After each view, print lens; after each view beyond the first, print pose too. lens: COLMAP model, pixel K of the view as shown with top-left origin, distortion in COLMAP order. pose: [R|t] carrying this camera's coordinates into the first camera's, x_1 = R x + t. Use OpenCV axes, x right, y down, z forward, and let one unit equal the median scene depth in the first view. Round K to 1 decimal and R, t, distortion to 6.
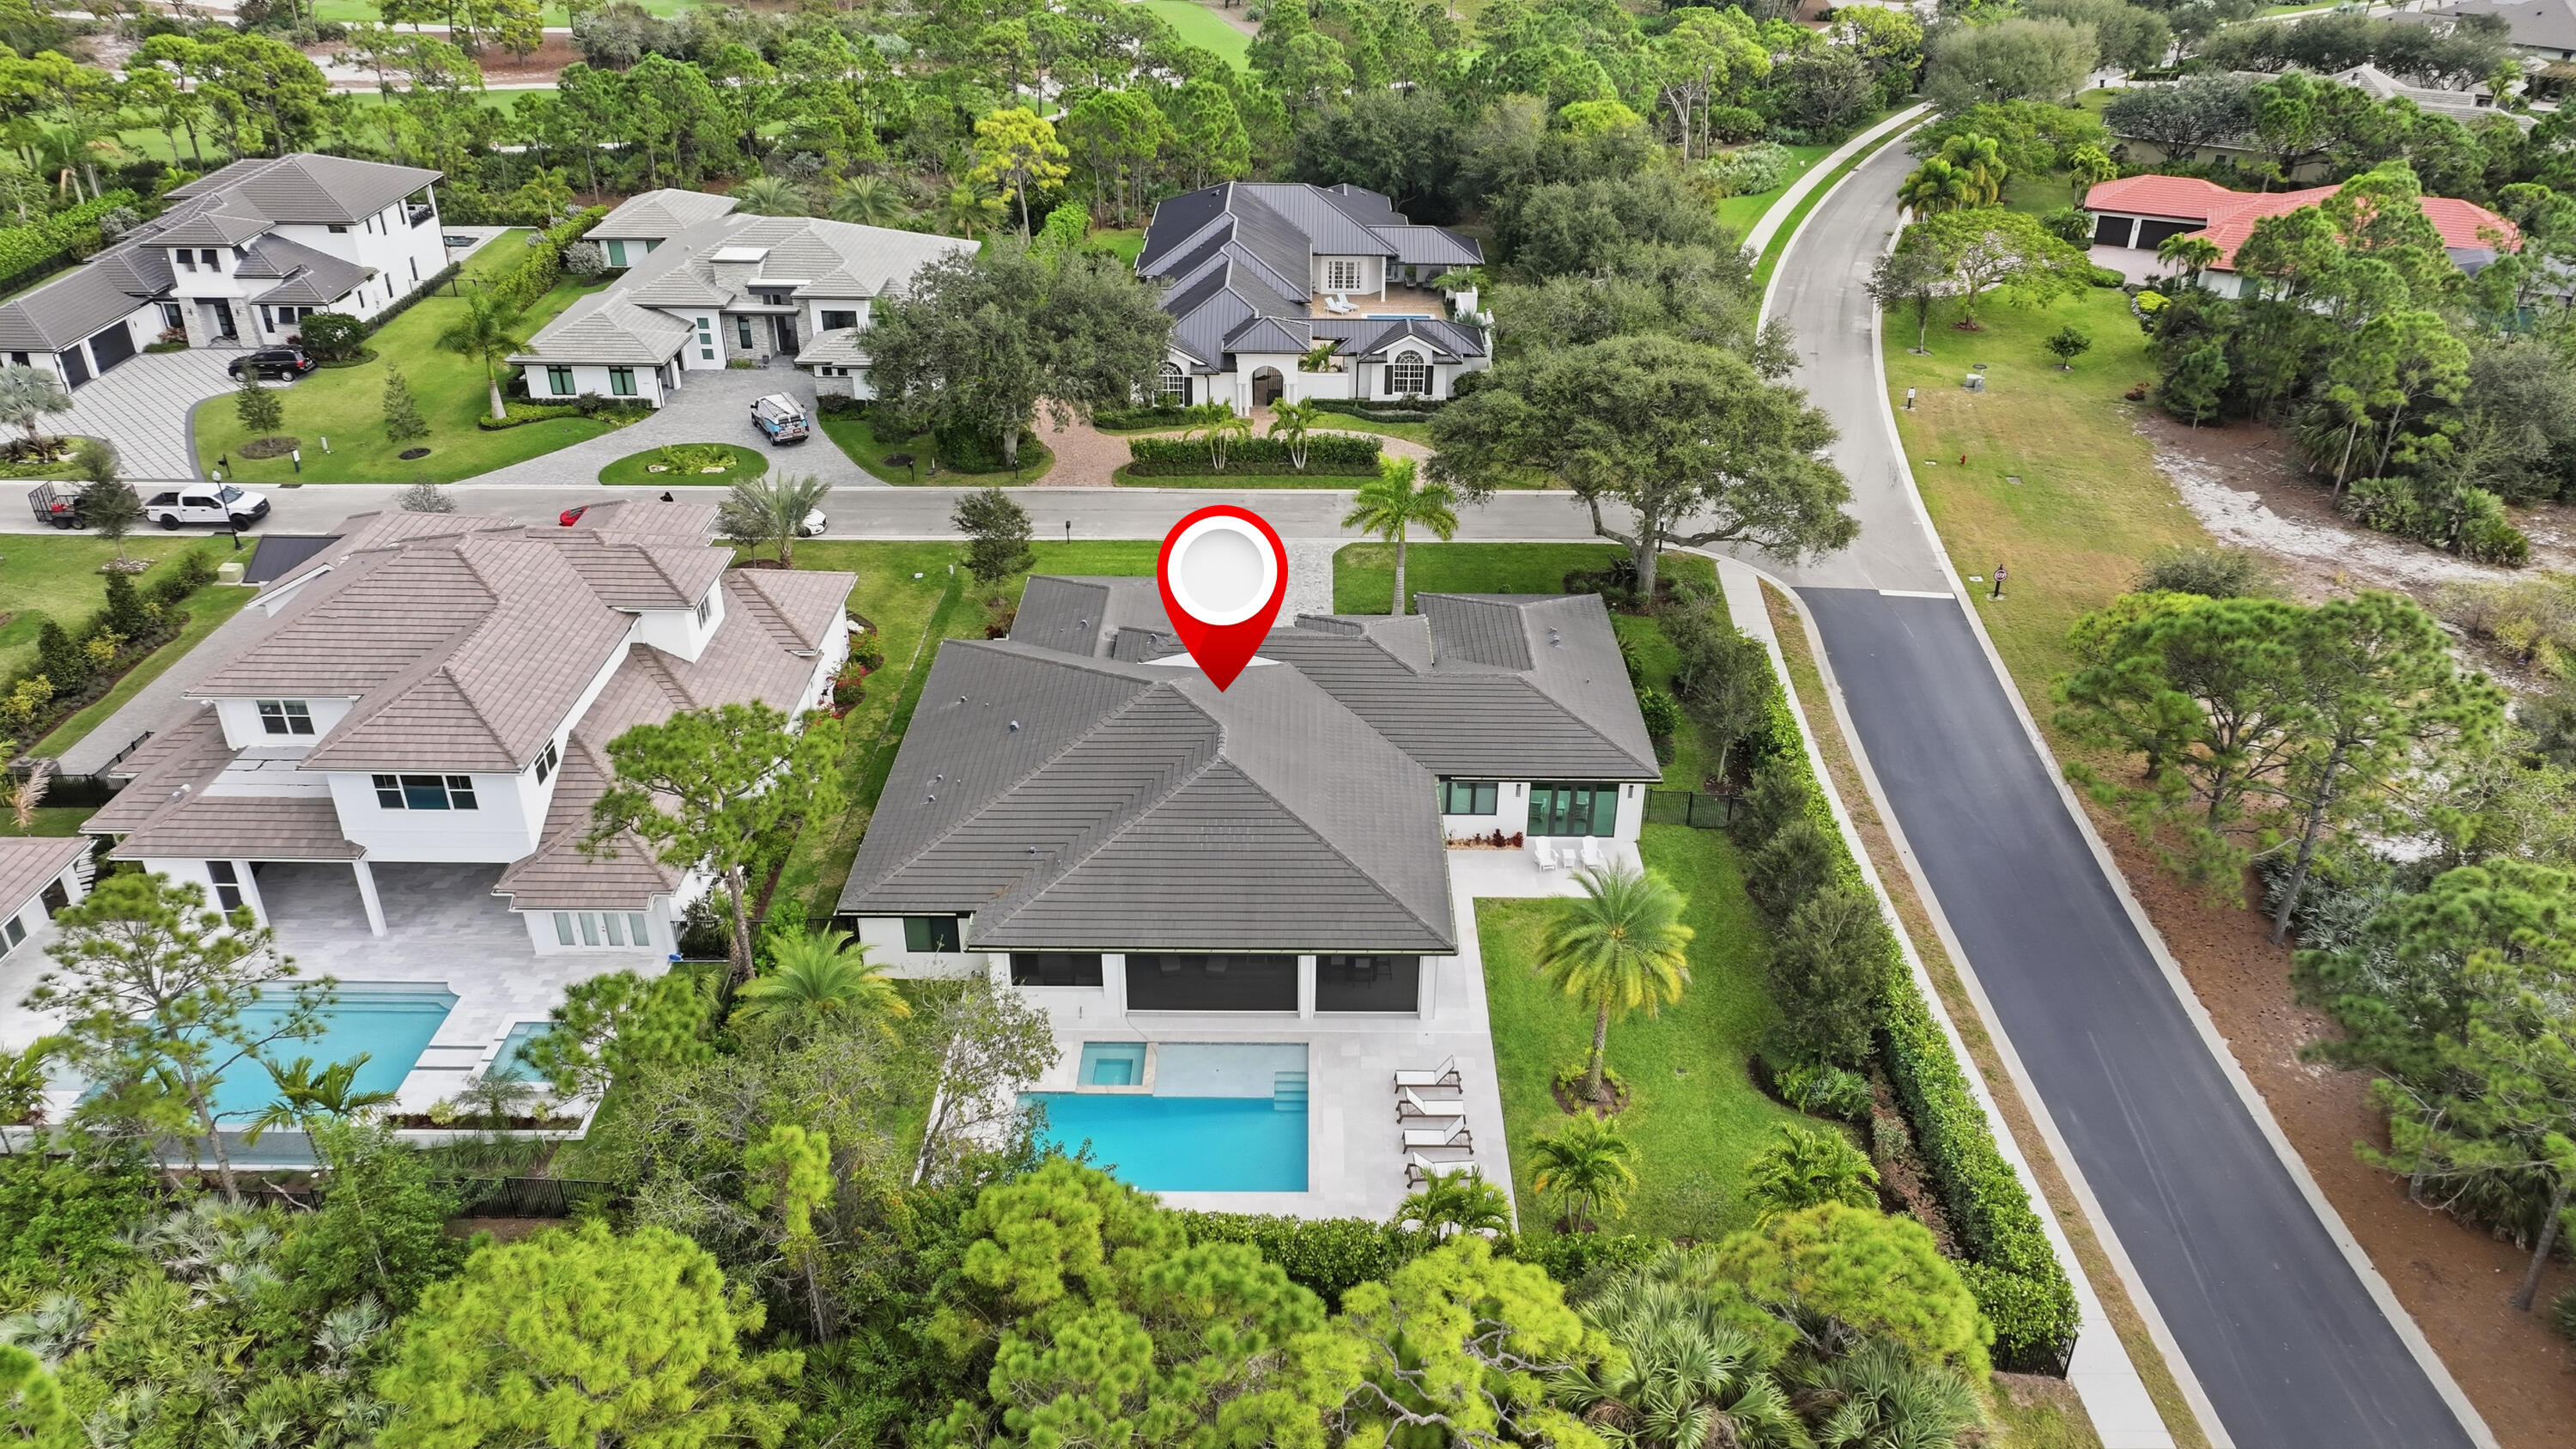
lens RADIAL K [[1791.6, 0, 1307.4], [0, 1791.6, 723.2], [0, 0, 1]] dist [0.000373, -0.001391]
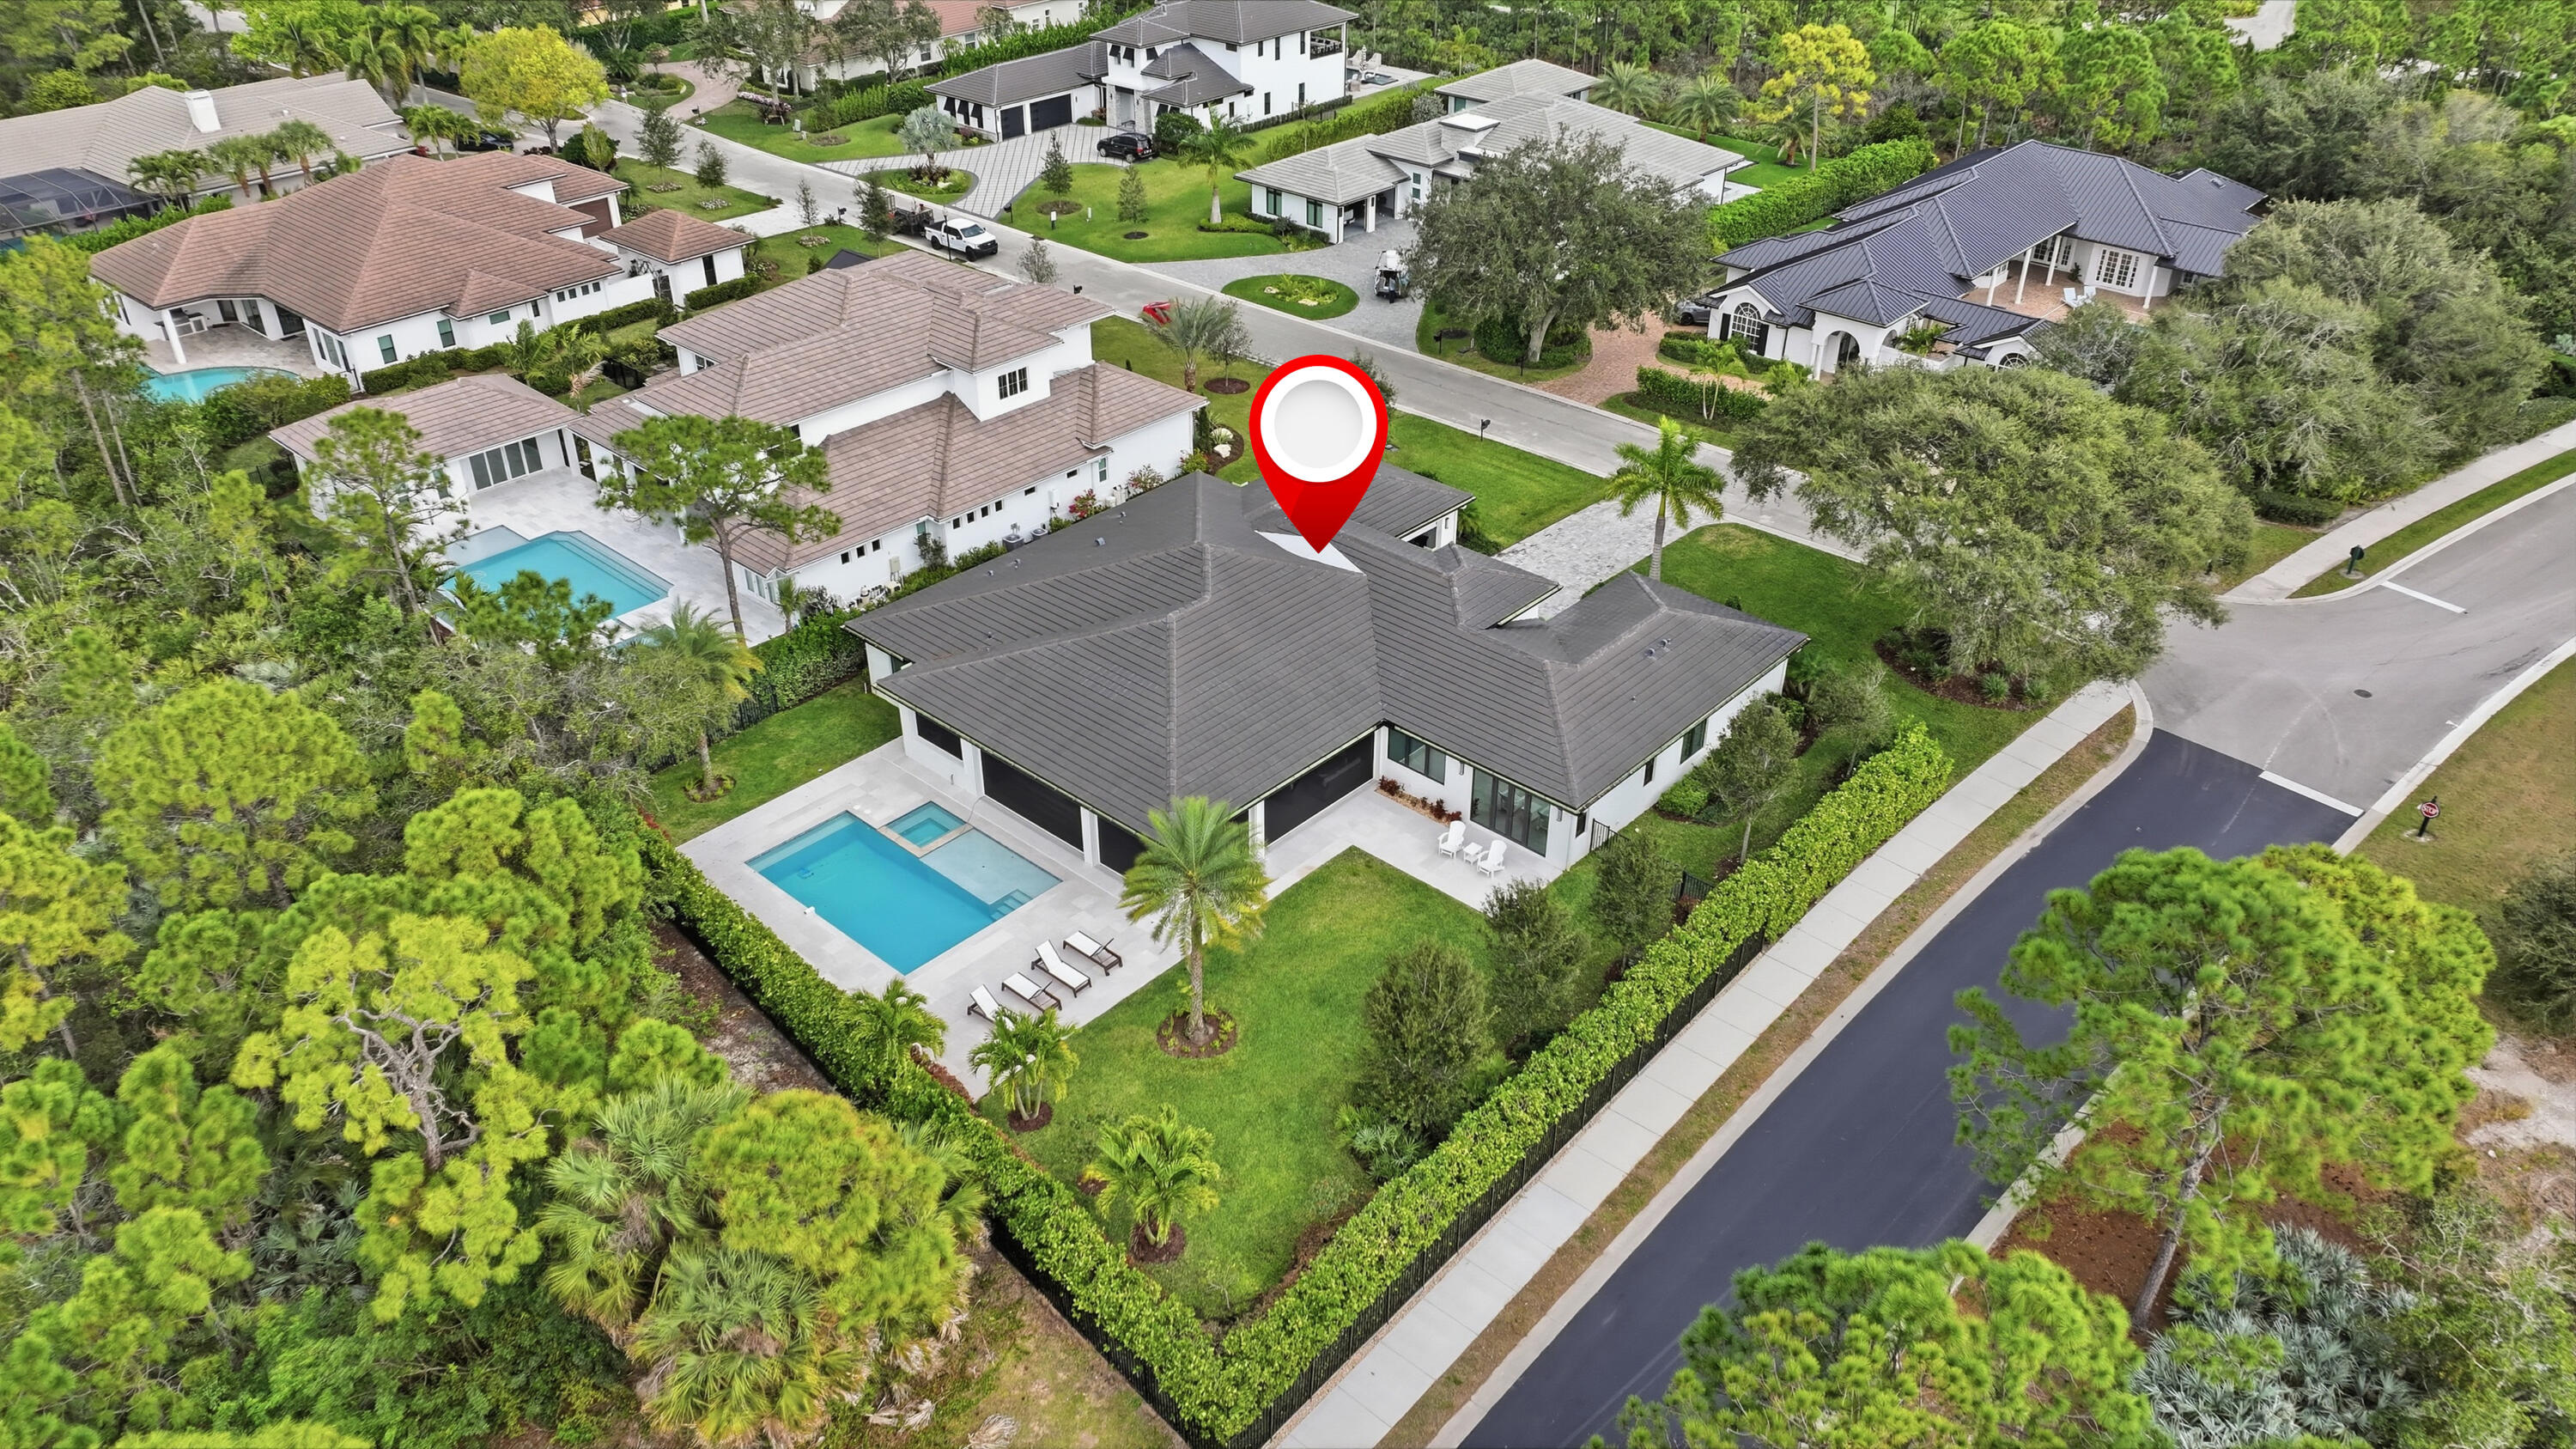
lens RADIAL K [[1791.6, 0, 1307.4], [0, 1791.6, 723.2], [0, 0, 1]] dist [0.000373, -0.001391]
pose [[0.748723, 0.351987, -0.561711, 0.353668], [-0.325322, 0.933423, 0.151282, -0.061644], [0.577563, 0.069469, 0.813385, 0.110711]]
